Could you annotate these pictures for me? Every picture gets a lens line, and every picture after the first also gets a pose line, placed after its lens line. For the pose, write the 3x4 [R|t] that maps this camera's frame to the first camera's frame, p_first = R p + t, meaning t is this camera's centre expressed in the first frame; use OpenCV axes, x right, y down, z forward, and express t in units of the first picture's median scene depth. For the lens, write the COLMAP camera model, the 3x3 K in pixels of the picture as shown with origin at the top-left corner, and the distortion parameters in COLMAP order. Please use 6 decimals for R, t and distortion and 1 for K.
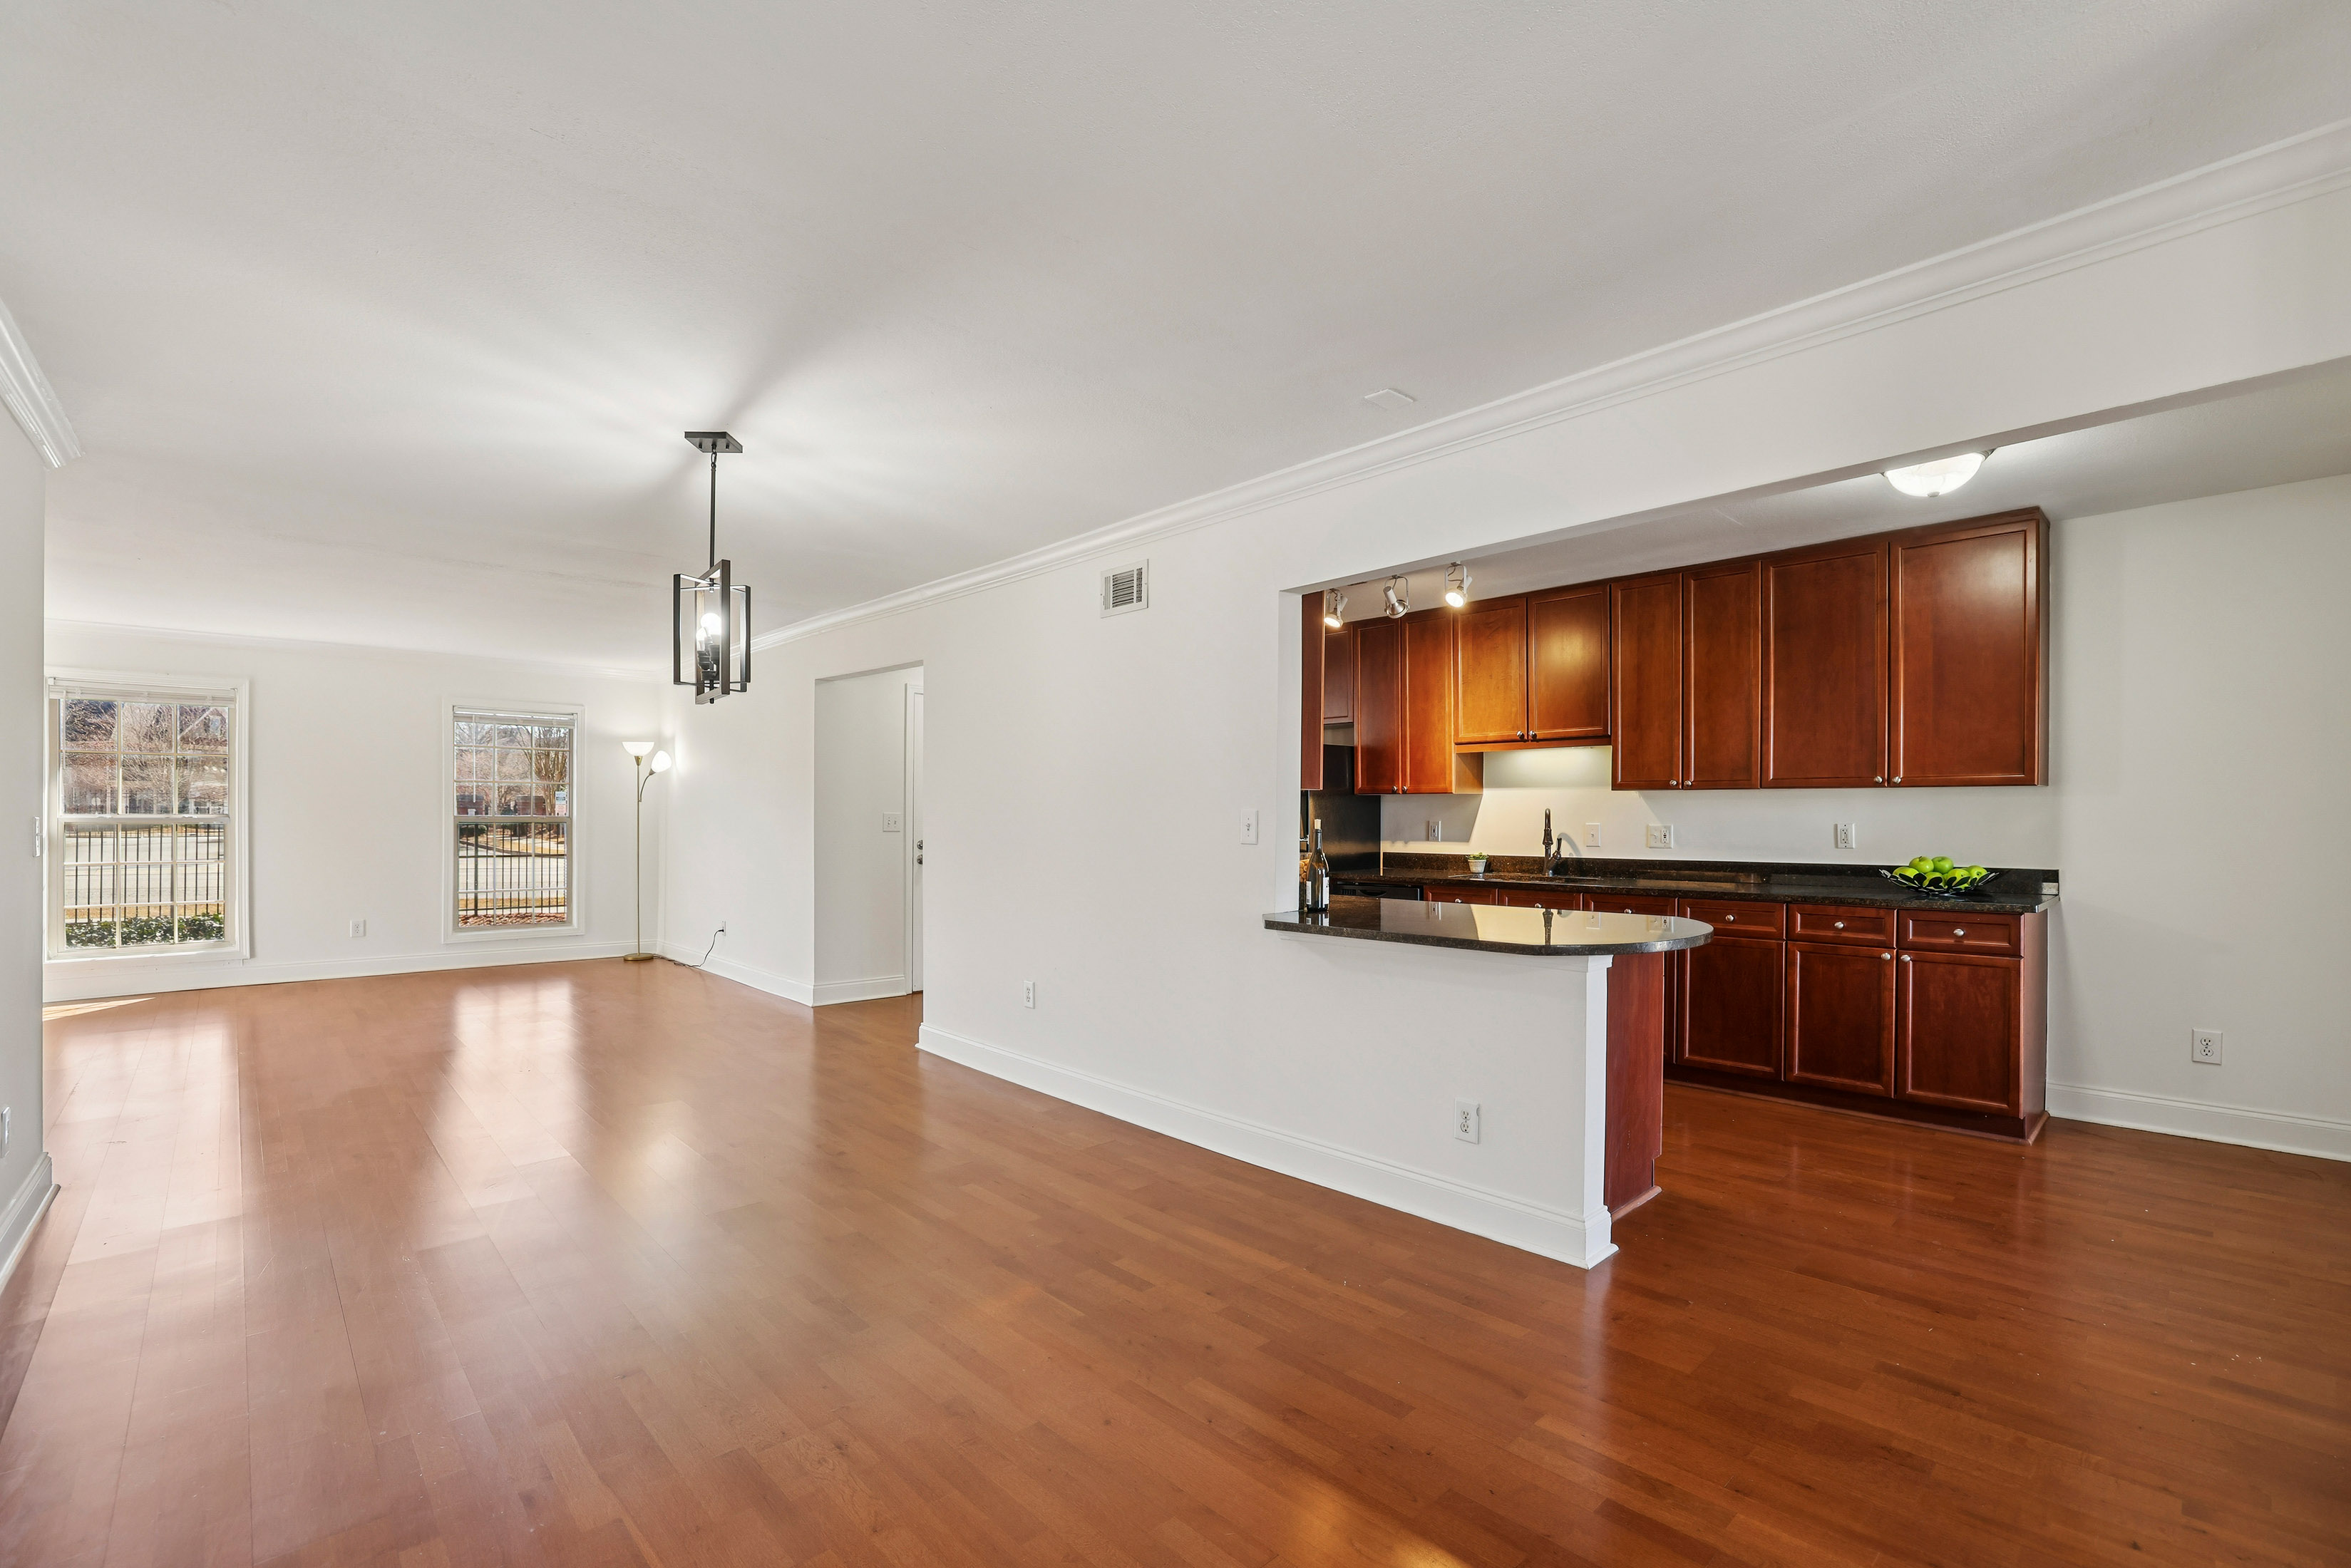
lens RADIAL K [[1019.1, 0, 1181.9], [0, 1019.1, 811.5], [0, 0, 1]] dist [-0.016540, 0.000344]
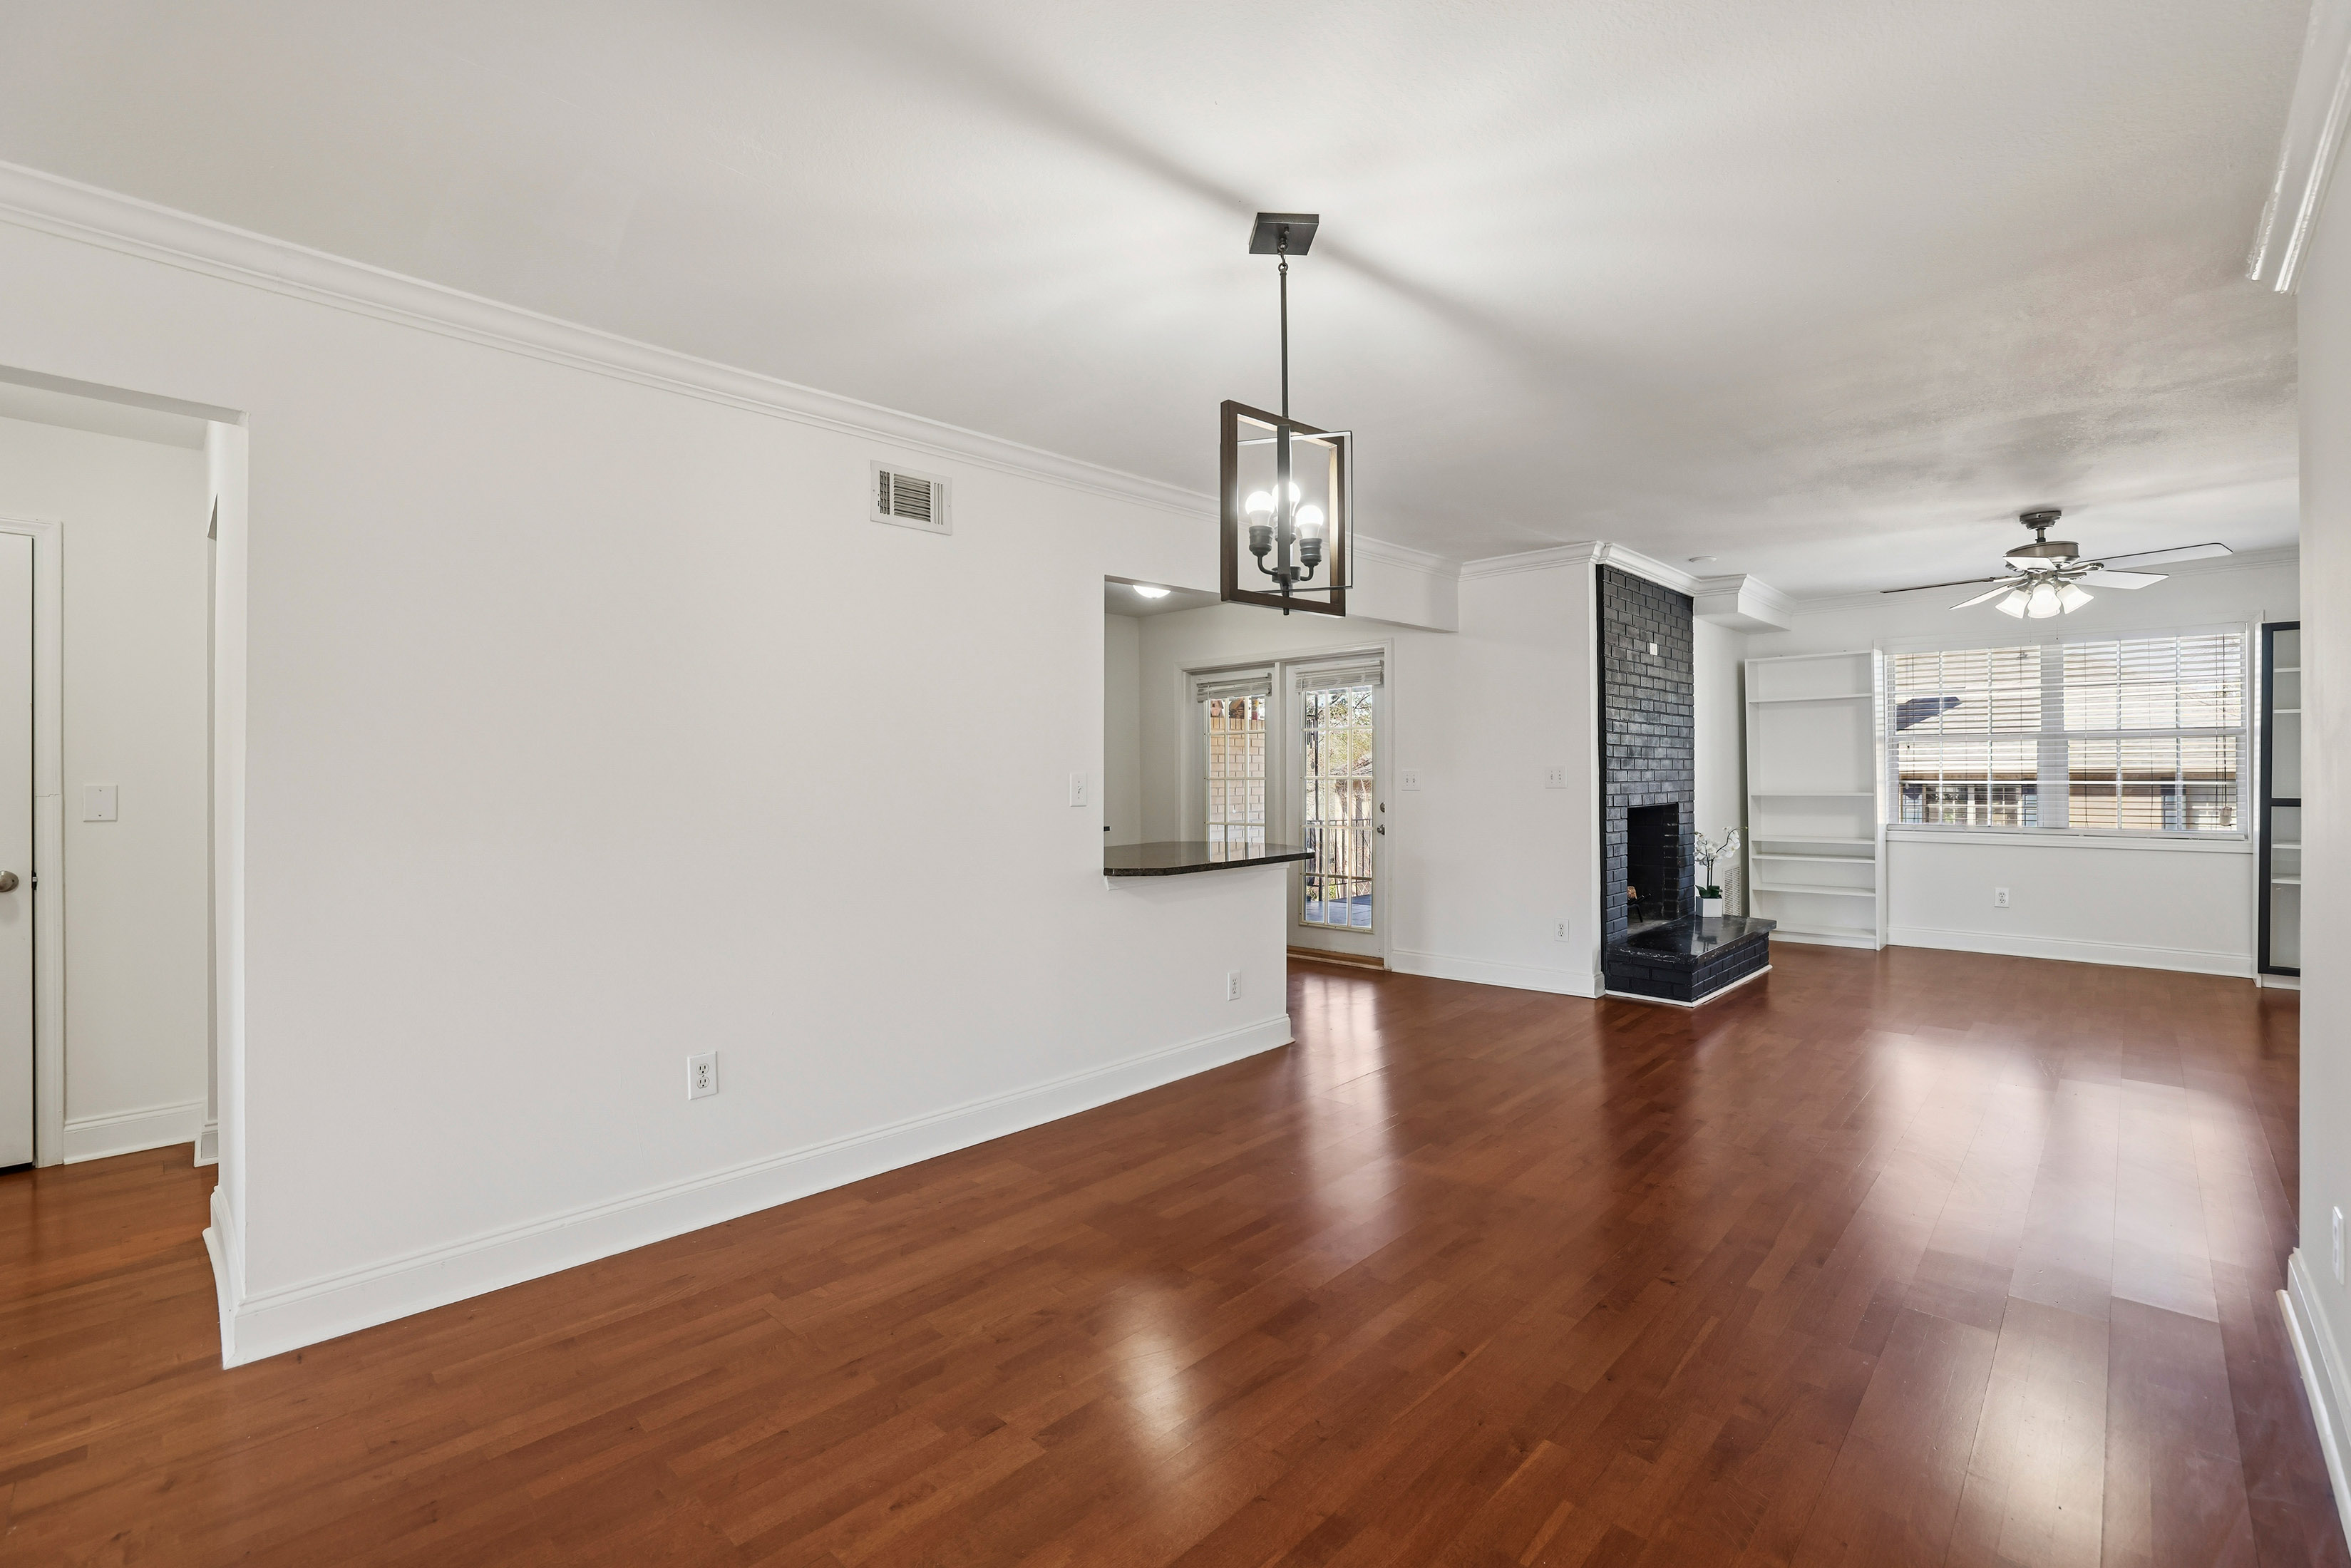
lens RADIAL K [[1006.0, 0, 1164.8], [0, 1006.0, 782.6], [0, 0, 1]] dist [-0.056052, 0.016227]
pose [[-0.023621, -0.004355, 0.999712, -0.663676], [0.009990, 0.999940, 0.004592, 0.002664], [-0.999671, 0.010096, -0.023576, 0.647591]]
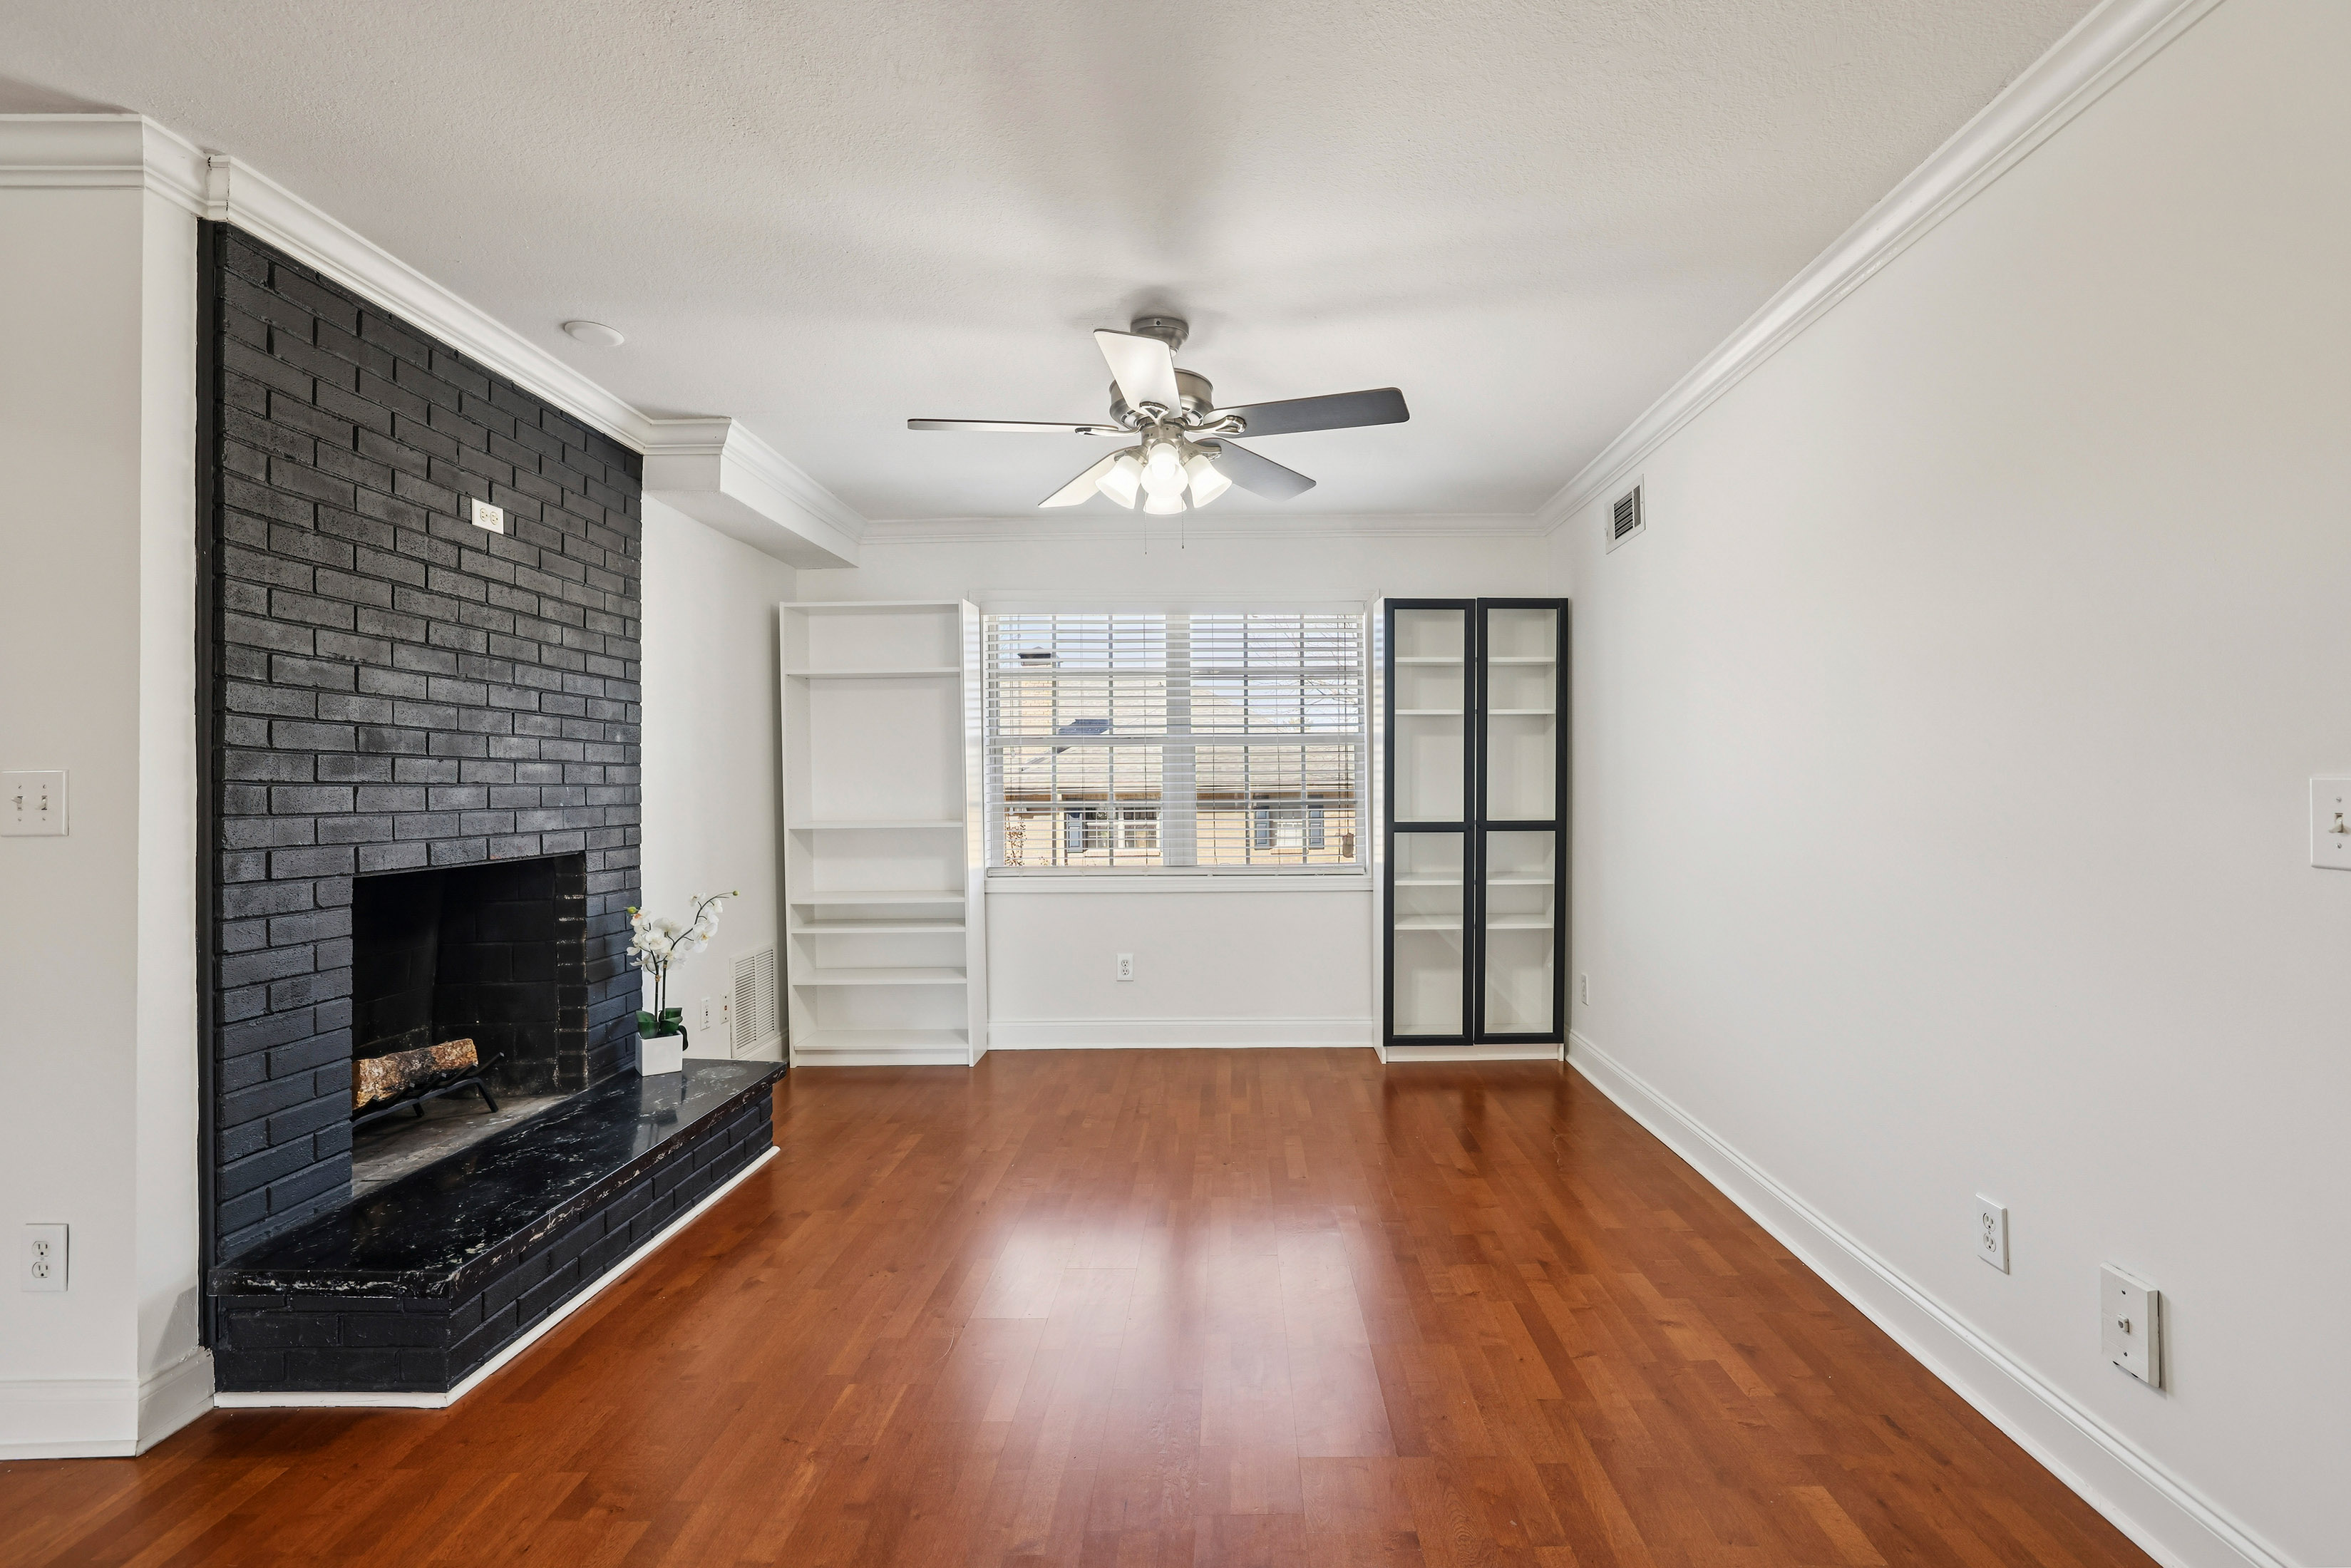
lens RADIAL K [[1078.0, 0, 1175.5], [0, 1078.0, 784.0], [0, 0, 1]] dist [-0.020988, 0.000159]
pose [[-0.686630, 0.011570, 0.726915, -0.196163], [0.011926, 0.999918, -0.004650, 0.005468], [-0.726909, 0.005477, -0.686712, 0.193578]]
